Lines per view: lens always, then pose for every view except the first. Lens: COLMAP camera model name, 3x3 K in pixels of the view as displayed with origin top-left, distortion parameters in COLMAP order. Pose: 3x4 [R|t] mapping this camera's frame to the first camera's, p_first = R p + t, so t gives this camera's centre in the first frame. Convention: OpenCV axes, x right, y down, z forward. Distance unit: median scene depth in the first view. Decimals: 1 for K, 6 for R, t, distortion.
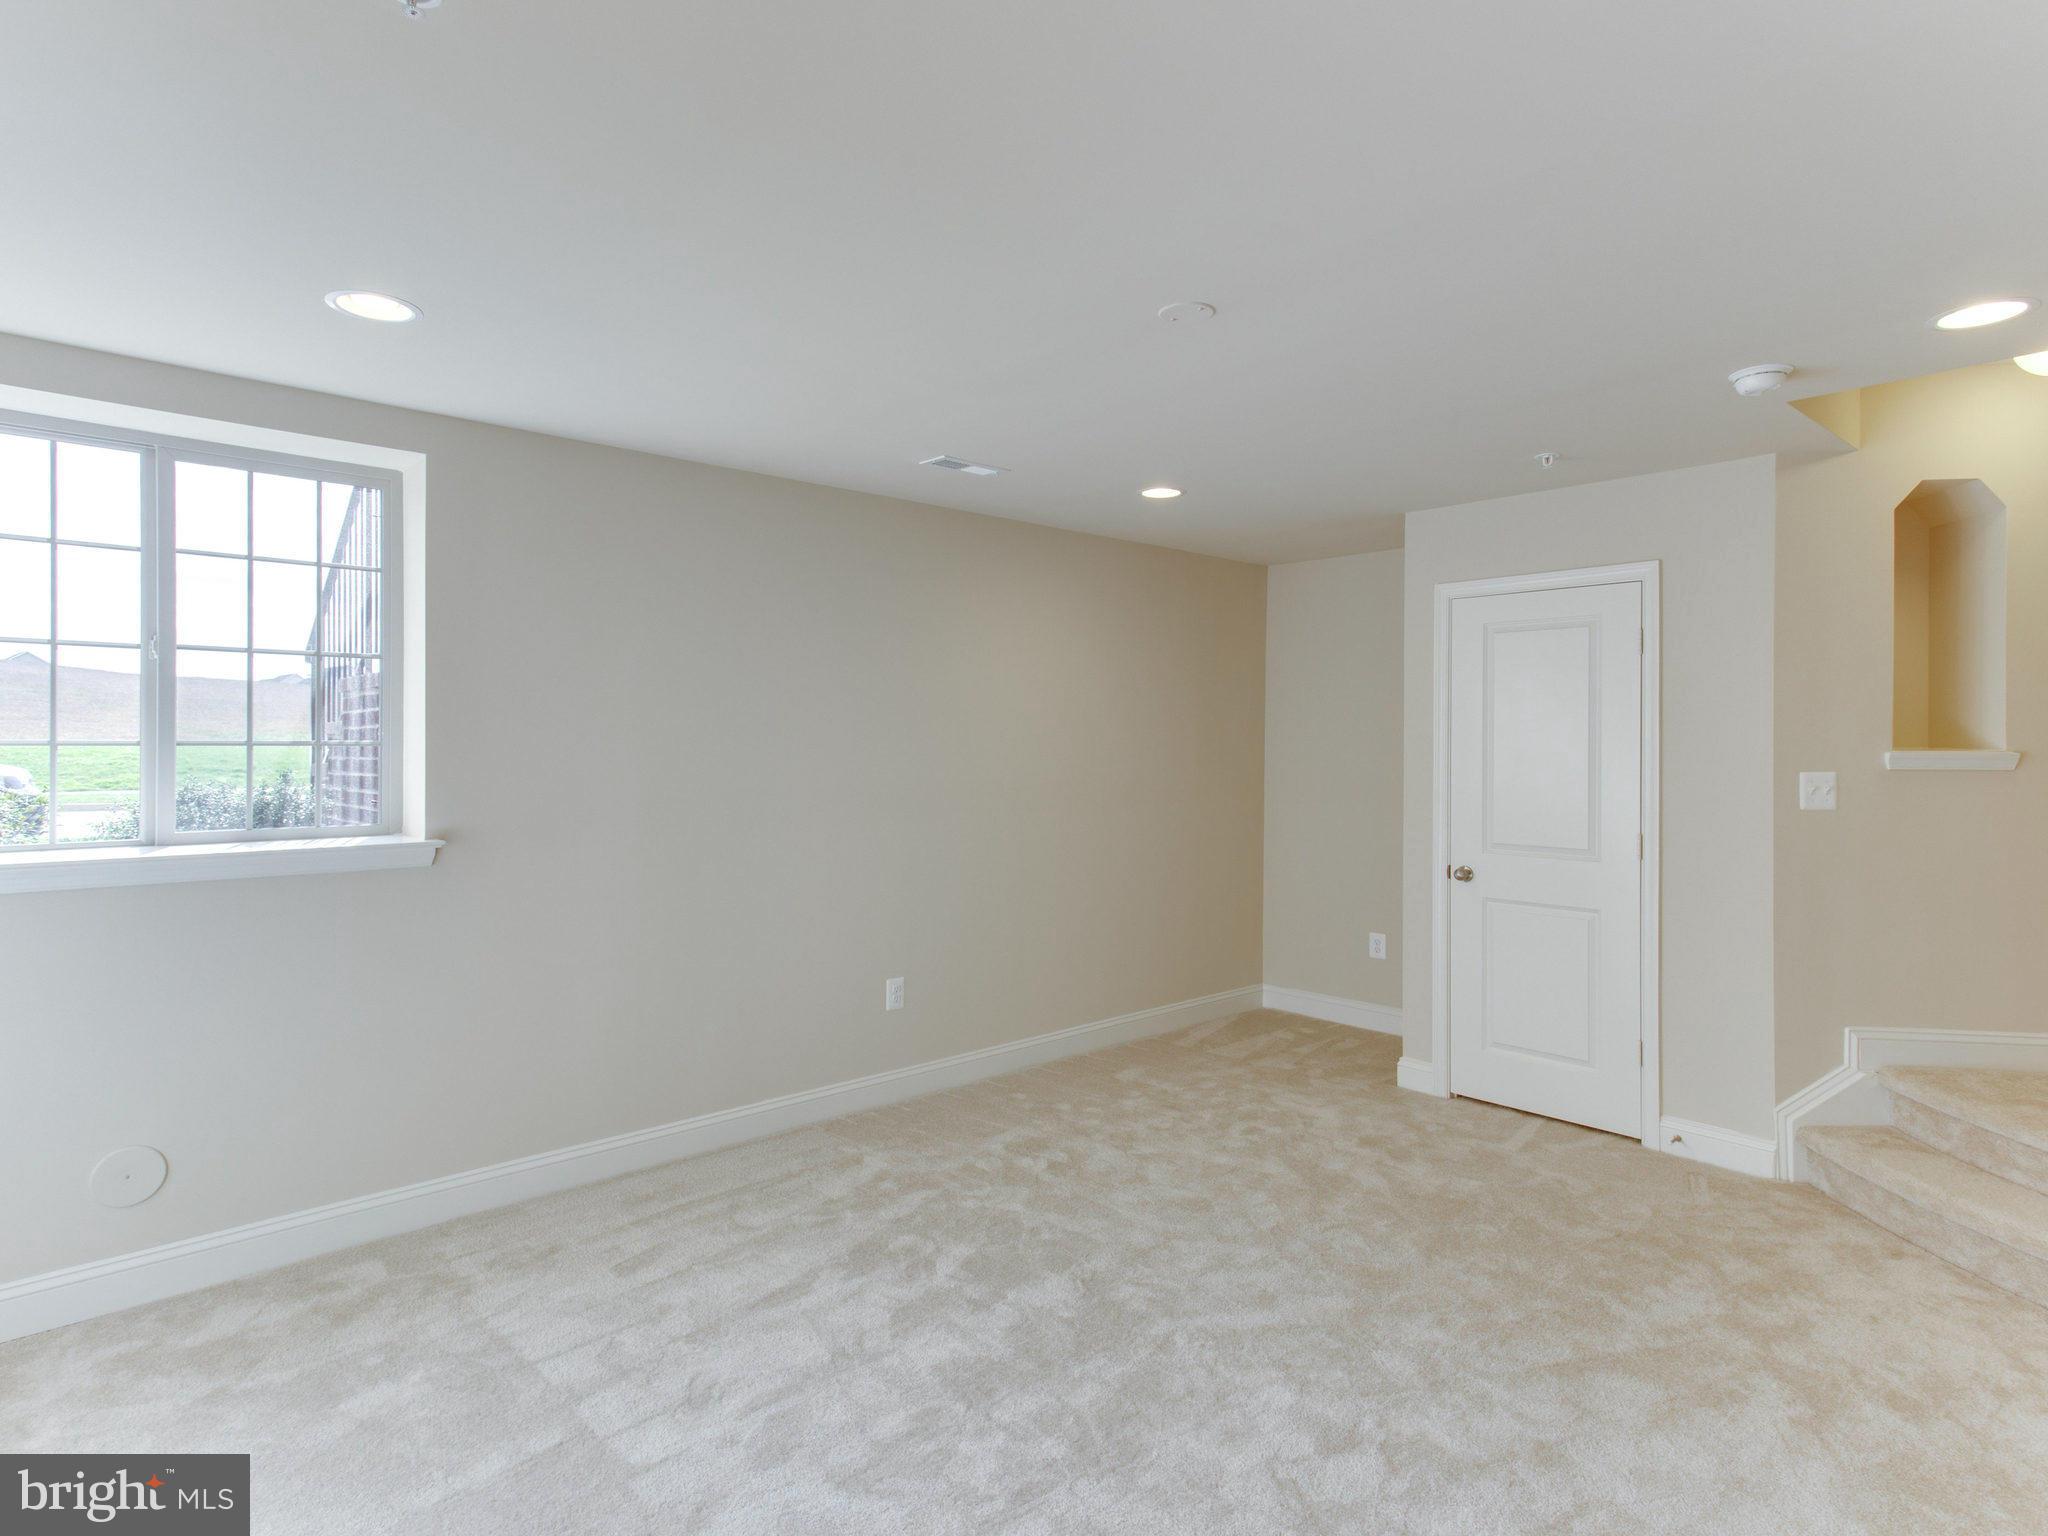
lens RADIAL K [[1093.1, 0, 1016.9], [0, 1093.1, 757.0], [0, 0, 1]] dist [0.021441, 0.002141]
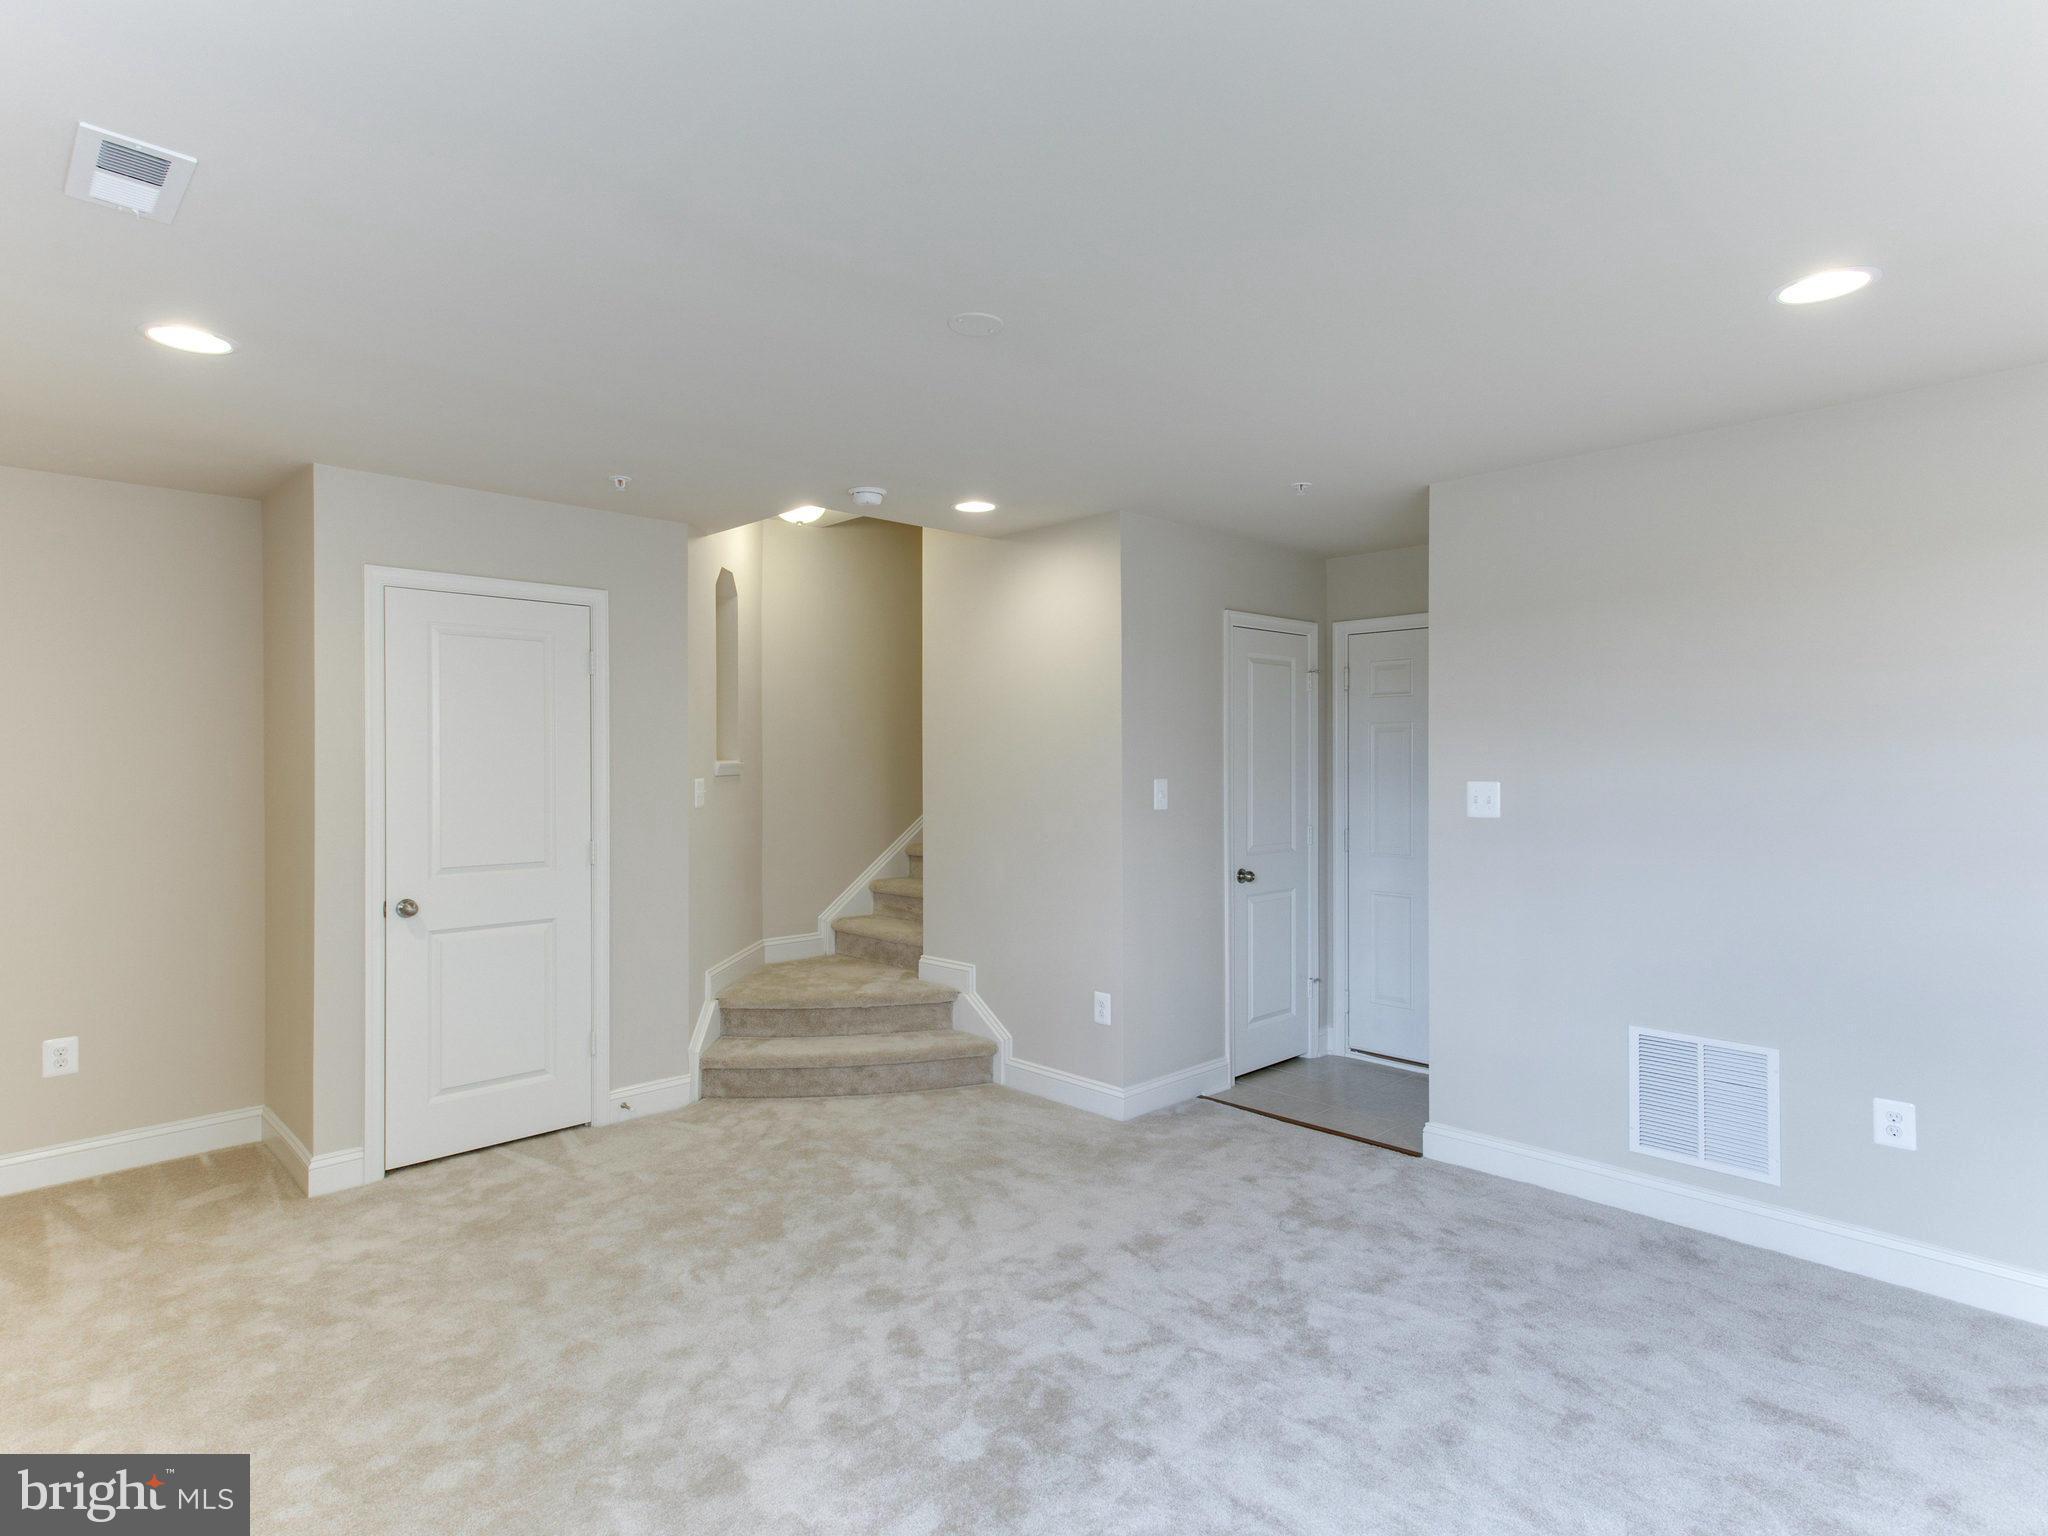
lens RADIAL K [[1093.1, 0, 1016.9], [0, 1093.1, 757.0], [0, 0, 1]] dist [0.021441, 0.002141]
pose [[-0.010624, 0.001051, 0.999943, -0.490421], [0.015575, 0.999878, -0.000885, -0.003951], [-0.999822, 0.015564, -0.010640, 0.558337]]
